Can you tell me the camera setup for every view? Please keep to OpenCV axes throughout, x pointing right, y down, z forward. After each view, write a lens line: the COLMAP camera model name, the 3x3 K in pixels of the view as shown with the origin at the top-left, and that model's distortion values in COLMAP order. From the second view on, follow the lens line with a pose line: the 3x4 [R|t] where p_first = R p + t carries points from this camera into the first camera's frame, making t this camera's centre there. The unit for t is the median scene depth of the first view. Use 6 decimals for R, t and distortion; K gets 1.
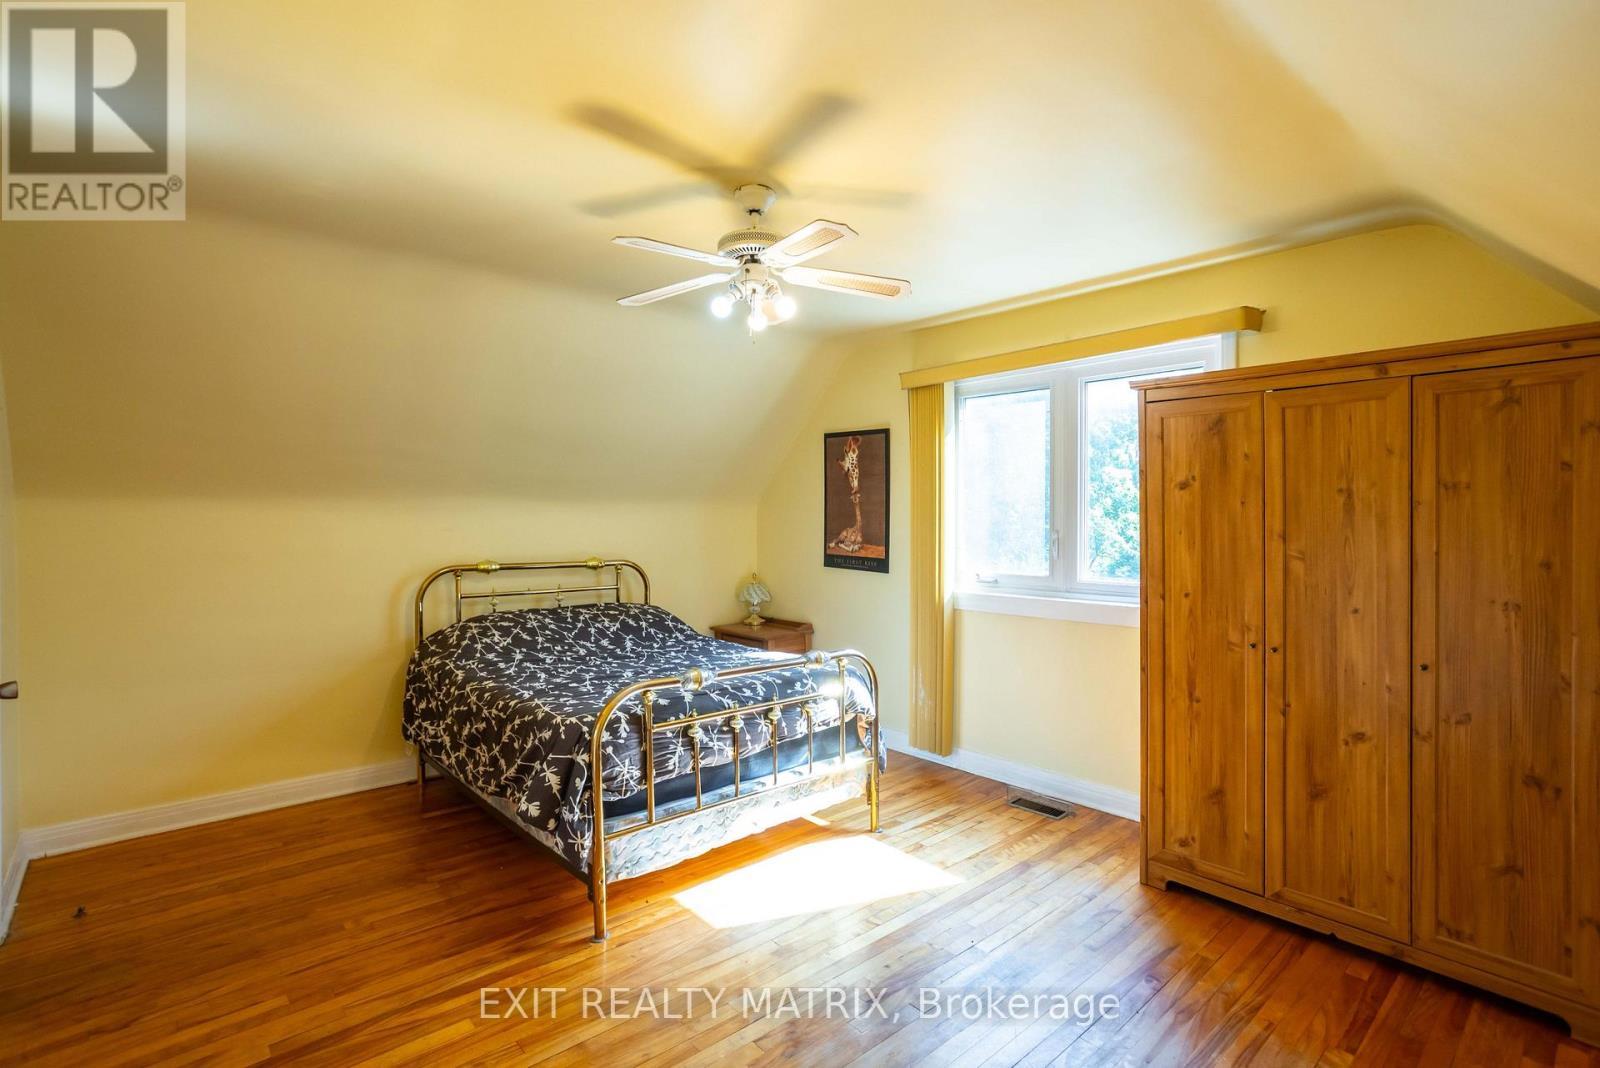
lens RADIAL K [[794.0, 0, 800.0], [0, 794.0, 534.0], [0, 0, 1]] dist [-0.046772, 0.038418]
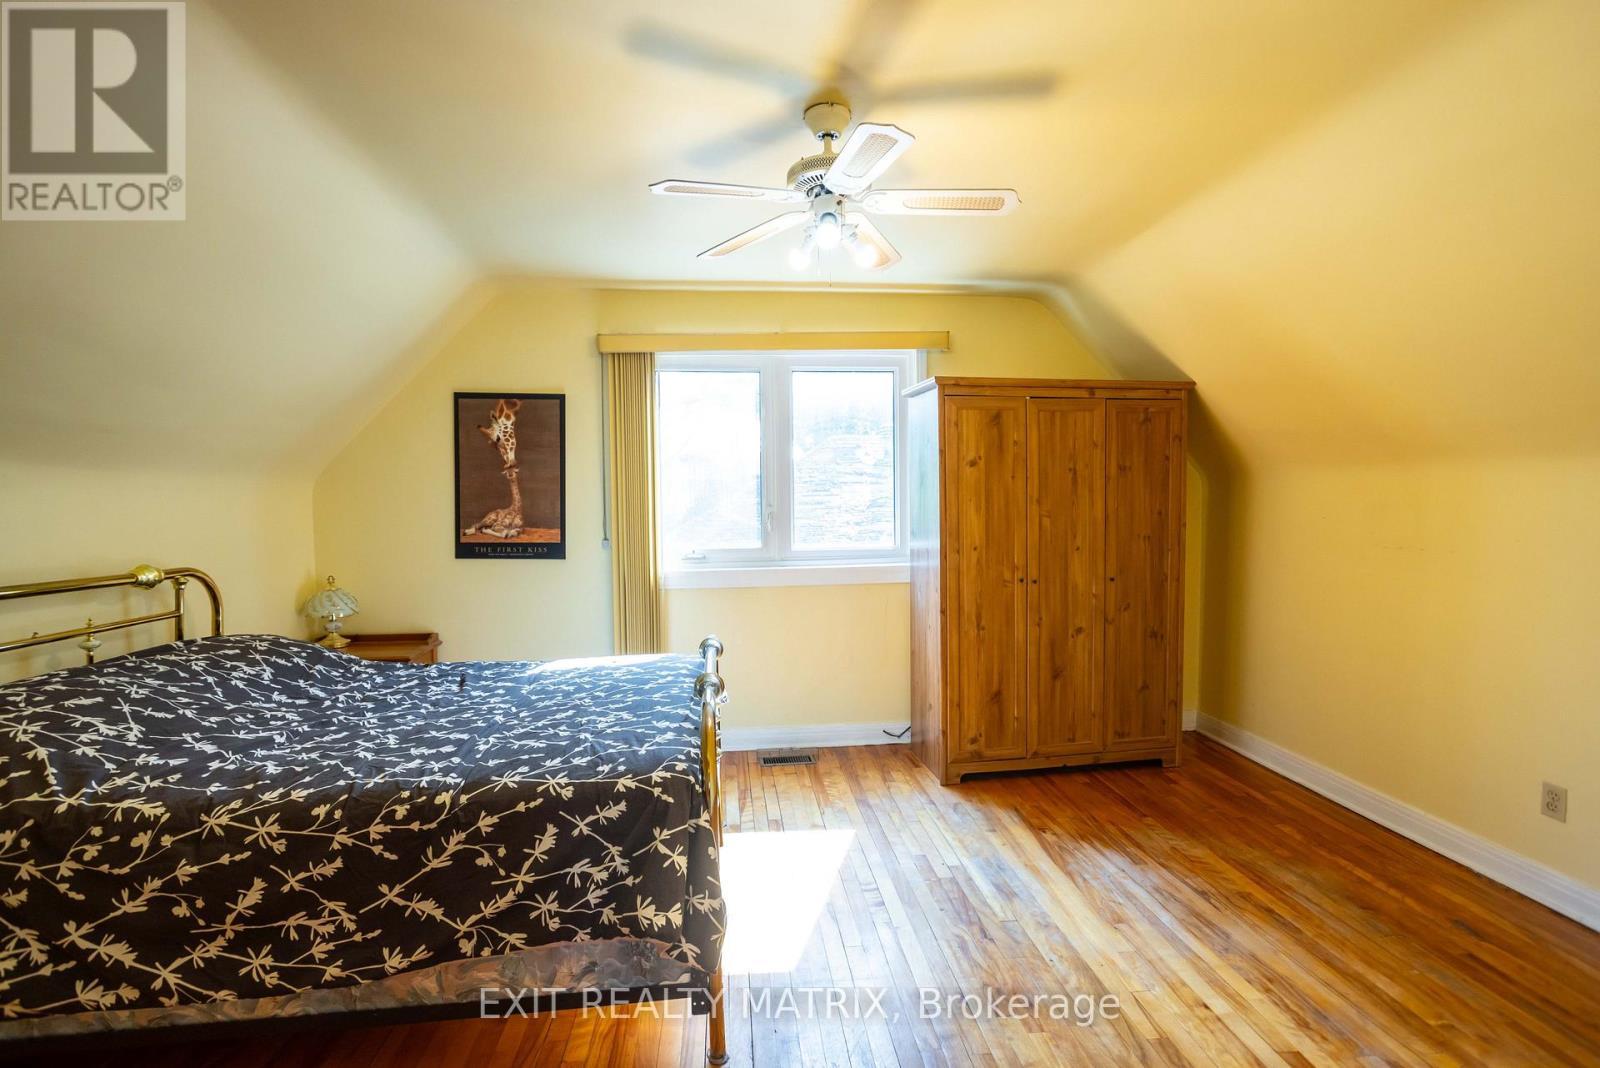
lens RADIAL K [[765.7, 0, 800.0], [0, 765.7, 534.0], [0, 0, 1]] dist [-0.043233, 0.031400]
pose [[0.587686, -0.038424, 0.808176, -0.719872], [0.030616, 0.999212, 0.025243, 0.013928], [-0.808510, 0.009908, 0.588399, 0.499349]]
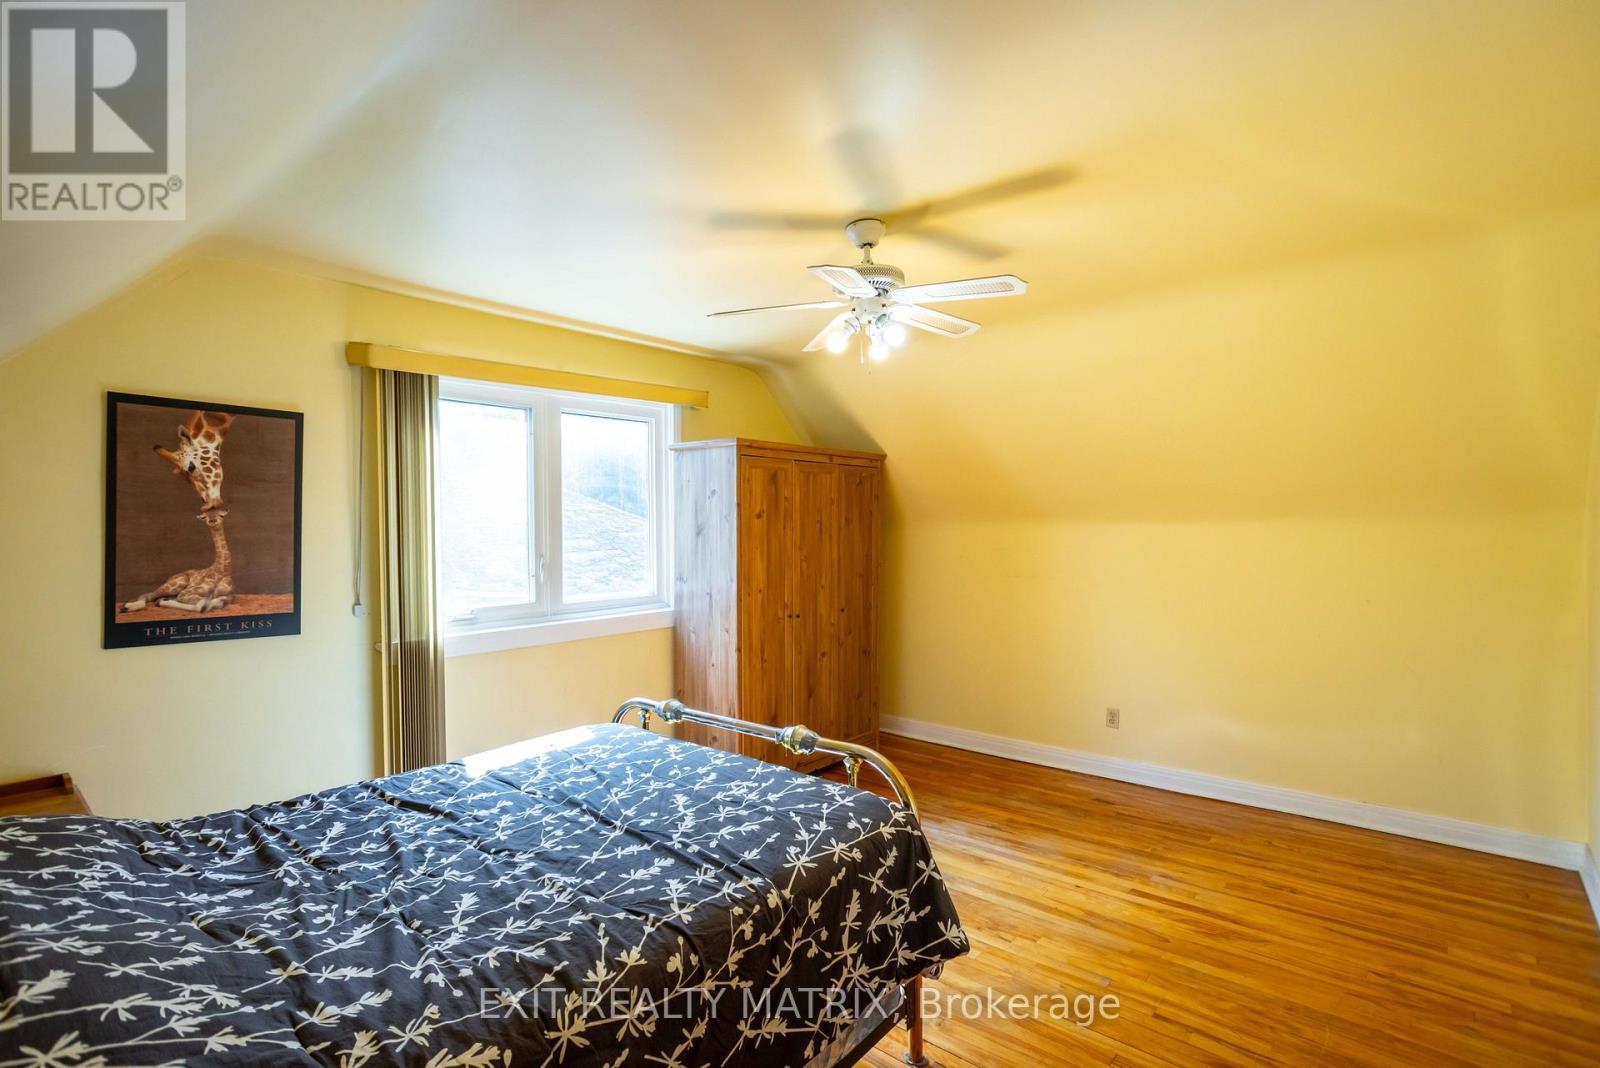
lens RADIAL K [[765.7, 0, 800.0], [0, 765.7, 534.0], [0, 0, 1]] dist [-0.043233, 0.031400]
pose [[-0.132554, -0.003752, 0.991169, -0.961868], [0.036688, 0.999289, 0.008690, -0.039770], [-0.990497, 0.037516, -0.132322, 1.151467]]
